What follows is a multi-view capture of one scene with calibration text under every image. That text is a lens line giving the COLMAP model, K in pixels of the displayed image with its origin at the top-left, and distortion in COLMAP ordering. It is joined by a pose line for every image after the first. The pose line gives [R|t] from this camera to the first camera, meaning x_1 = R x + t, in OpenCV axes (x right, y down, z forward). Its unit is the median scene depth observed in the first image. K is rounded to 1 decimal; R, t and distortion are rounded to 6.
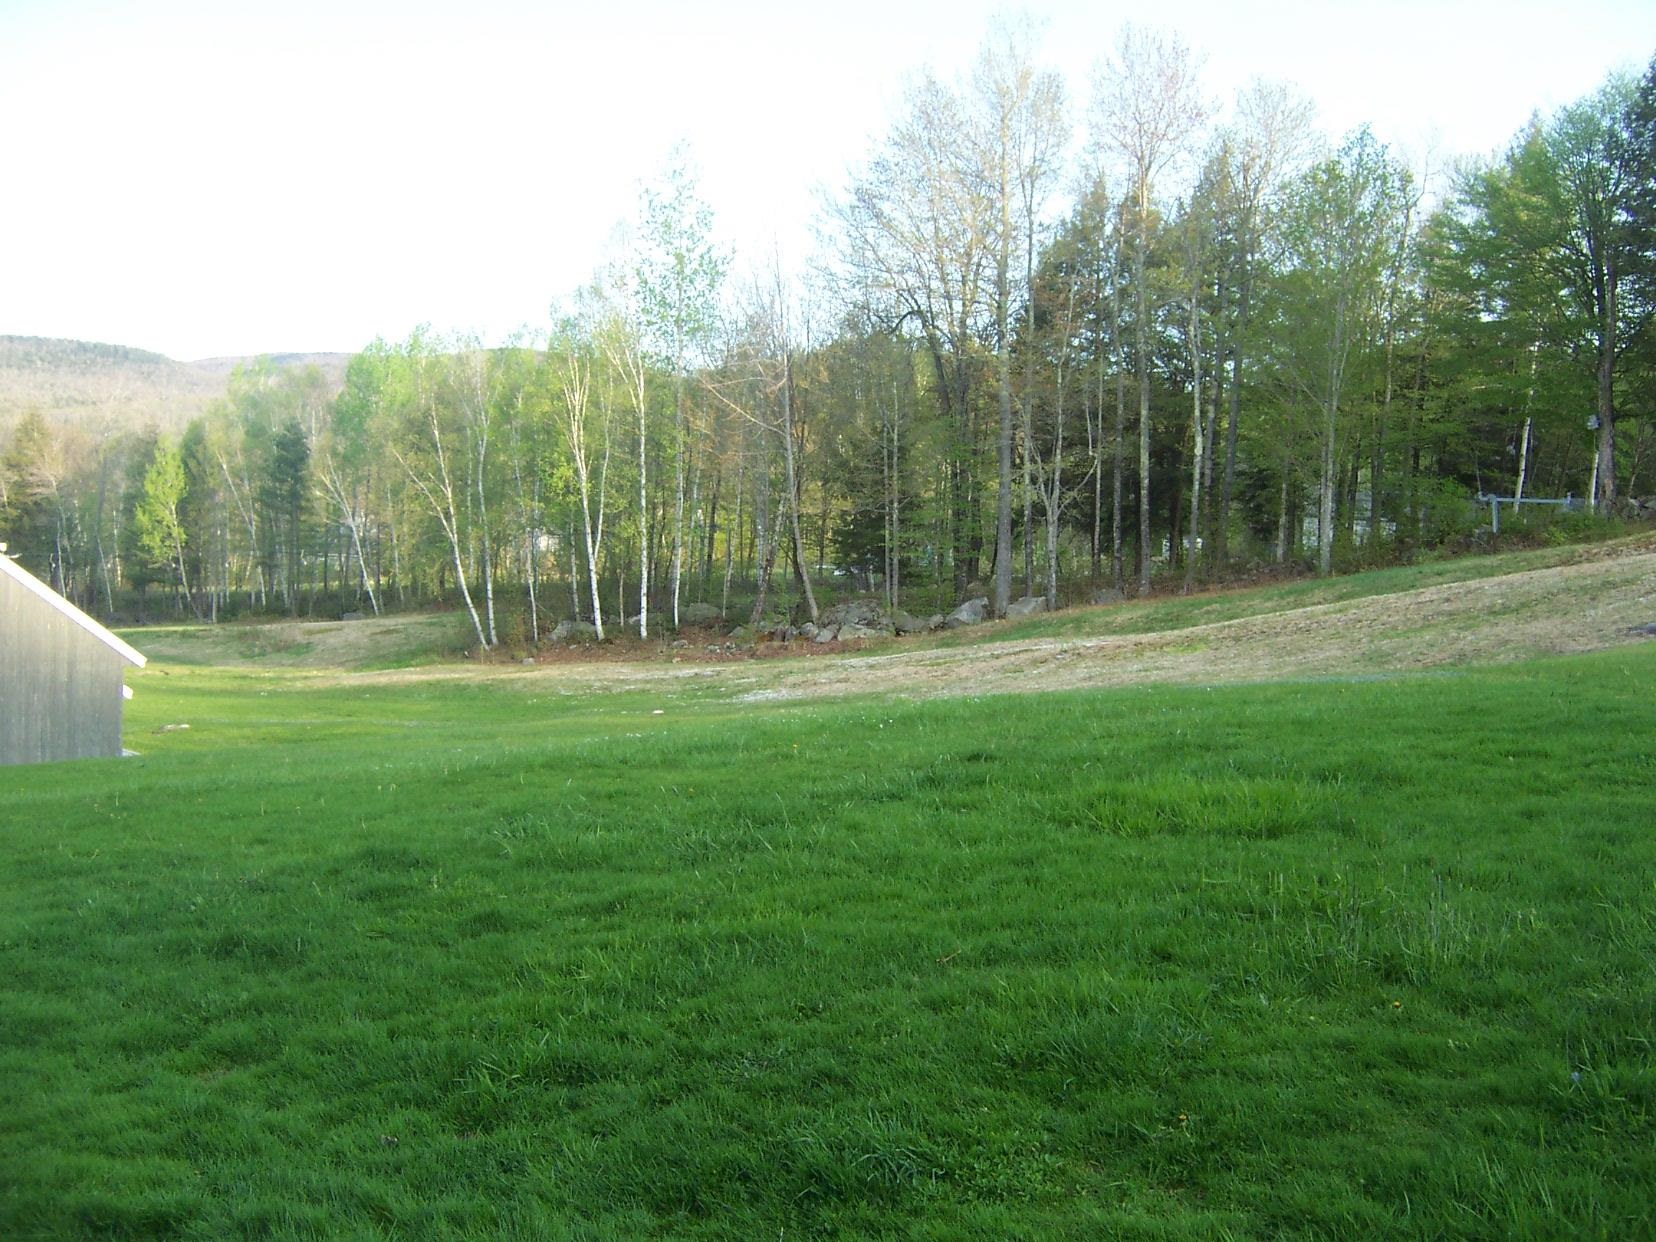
lens RADIAL K [[1555.2, 0, 832.5], [0, 1555.2, 583.9], [0, 0, 1]] dist [-0.141503, 0.248814]
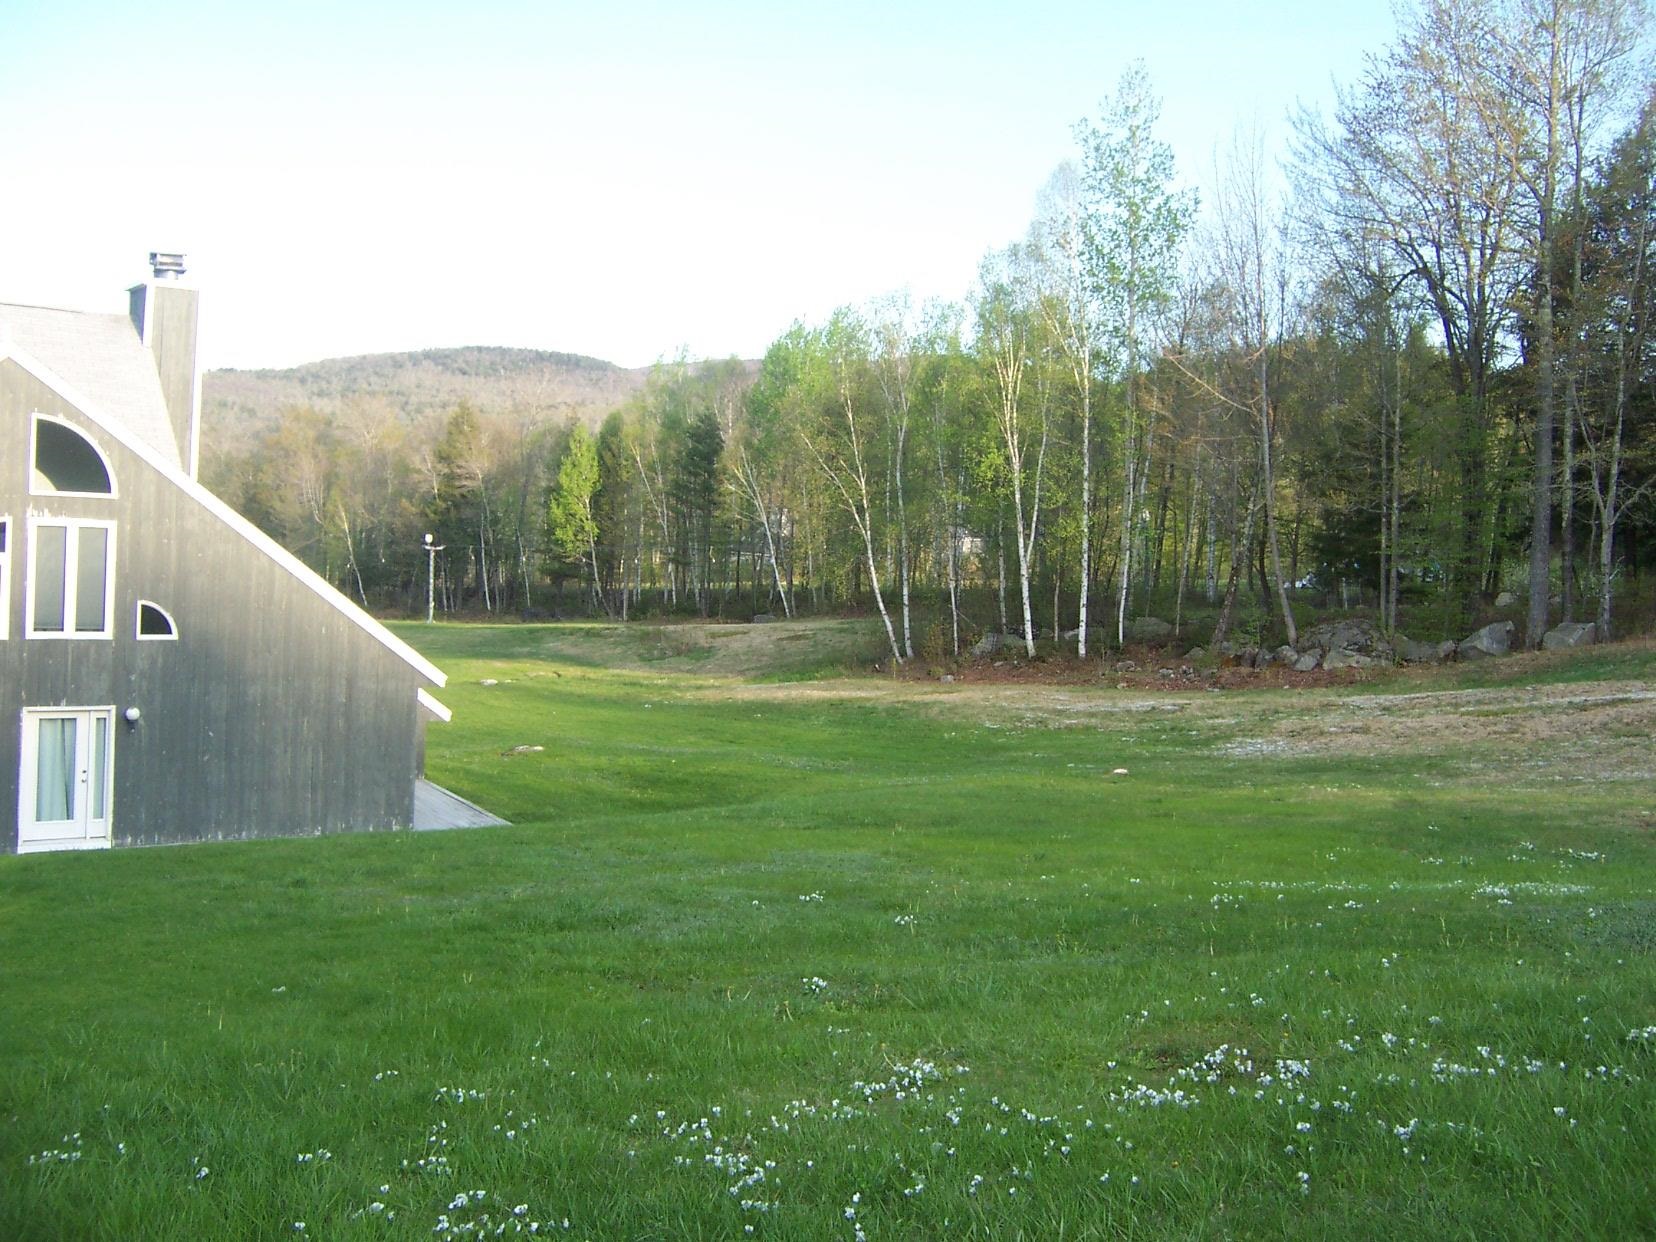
lens RADIAL K [[1555.2, 0, 832.5], [0, 1555.2, 583.9], [0, 0, 1]] dist [-0.141503, 0.248814]
pose [[0.963643, 0.025184, -0.266002, -0.027499], [-0.026388, 0.999651, -0.000955, -0.000506], [0.265885, 0.007939, 0.963972, 0.140577]]
